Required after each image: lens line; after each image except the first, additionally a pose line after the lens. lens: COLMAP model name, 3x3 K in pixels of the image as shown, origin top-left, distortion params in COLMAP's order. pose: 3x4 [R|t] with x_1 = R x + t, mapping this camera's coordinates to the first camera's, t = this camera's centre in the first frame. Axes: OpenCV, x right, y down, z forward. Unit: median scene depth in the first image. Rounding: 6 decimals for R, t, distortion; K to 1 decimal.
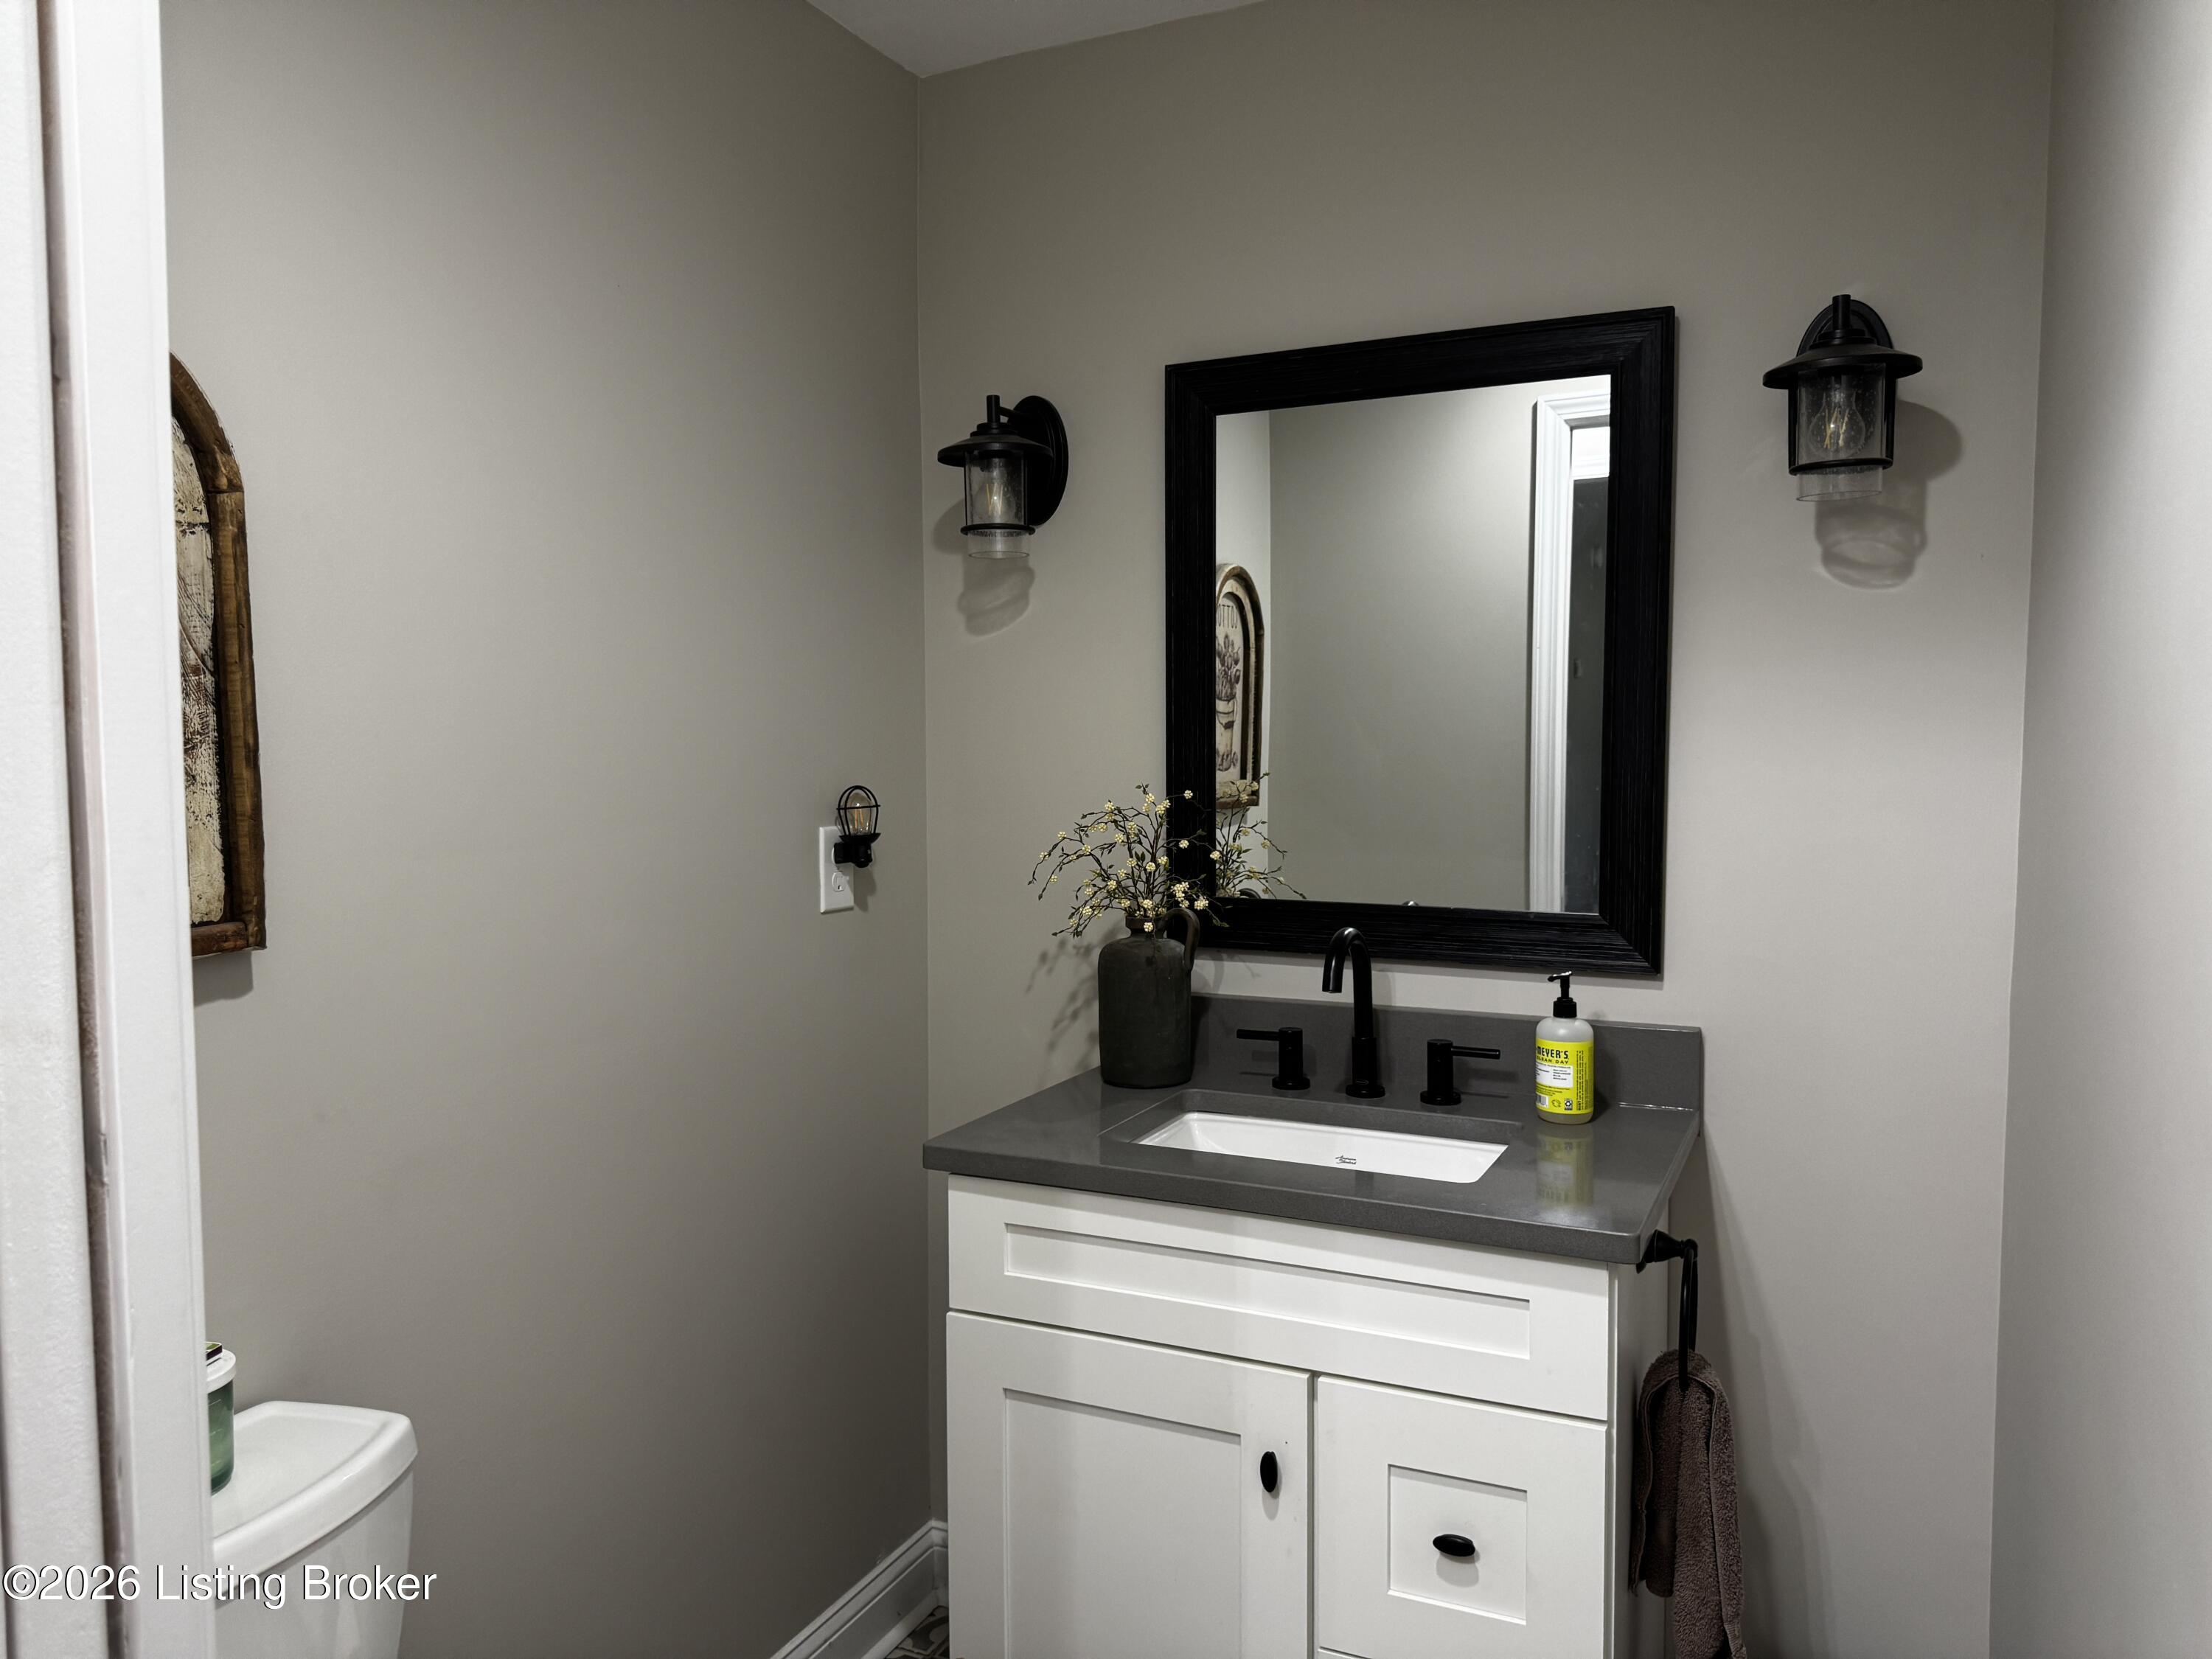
lens RADIAL K [[1573.1, 0, 1106.0], [0, 1573.1, 829.5], [0, 0, 1]] dist [0.013262, -0.019702]
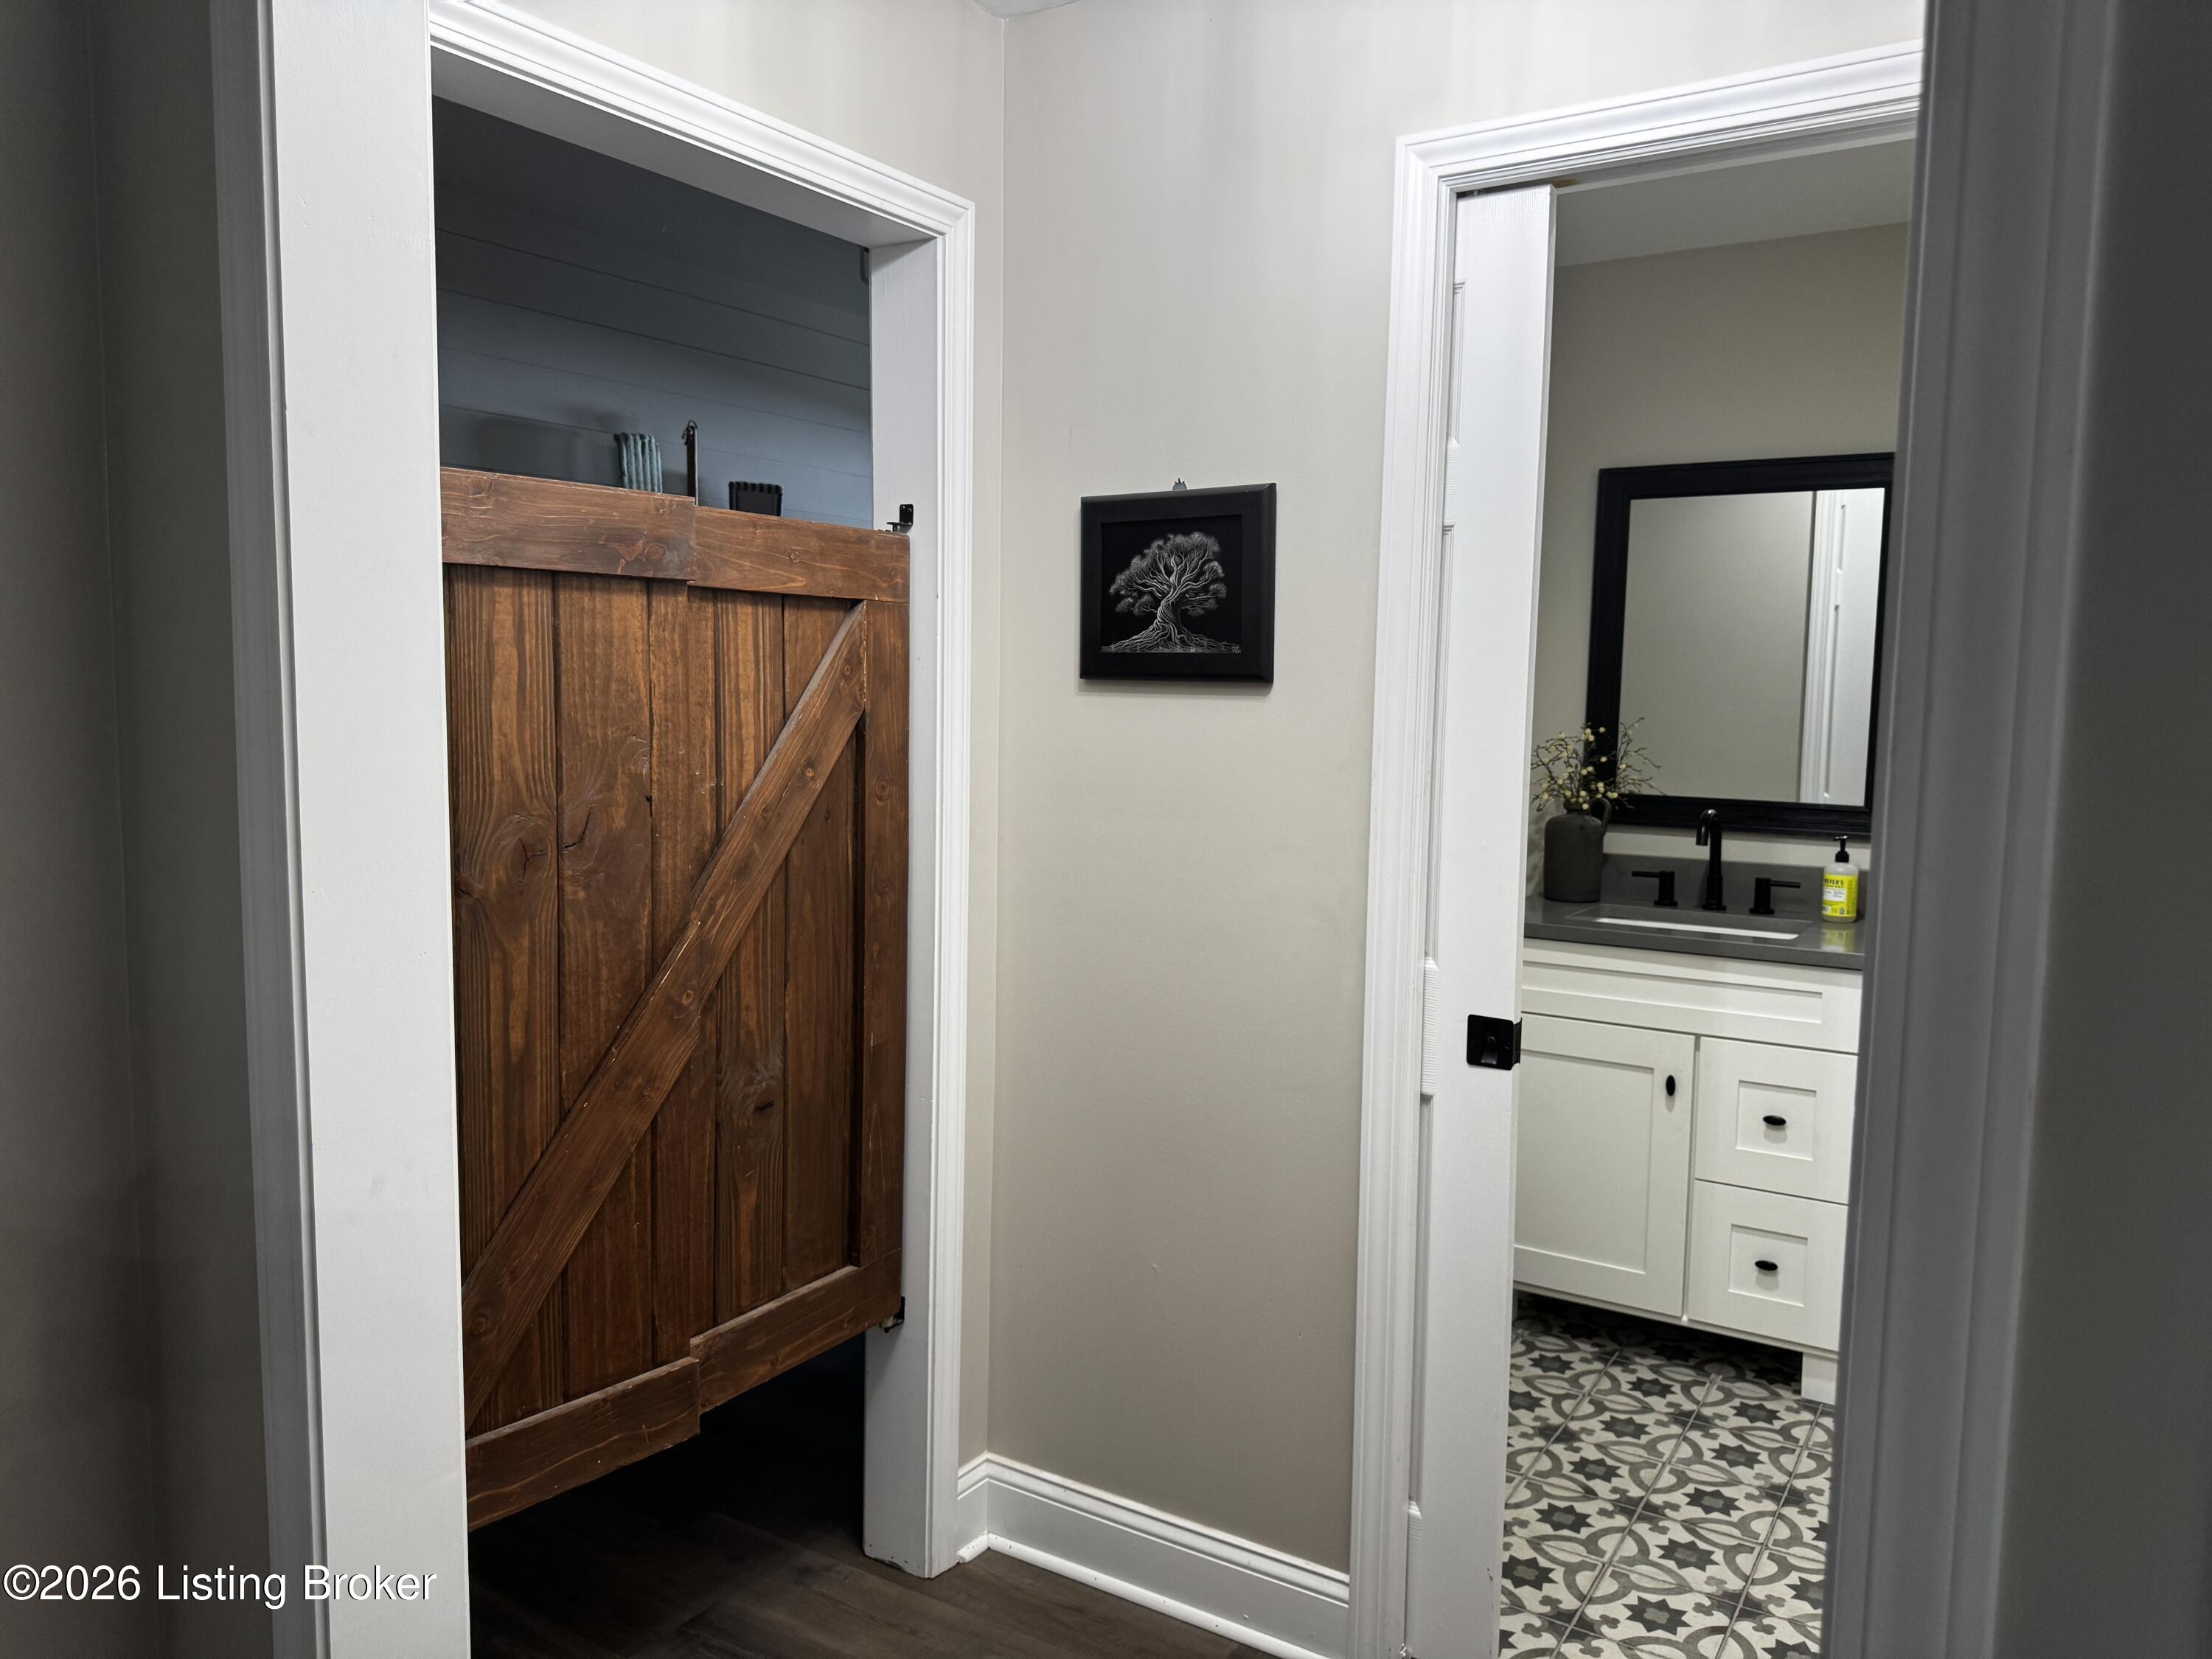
lens RADIAL K [[1573.1, 0, 1106.0], [0, 1573.1, 829.5], [0, 0, 1]] dist [0.013262, -0.019702]
pose [[0.990420, 0.027992, -0.135221, -0.261196], [-0.022705, 0.998922, 0.040486, 0.029506], [0.136209, -0.037028, 0.989988, -0.778794]]
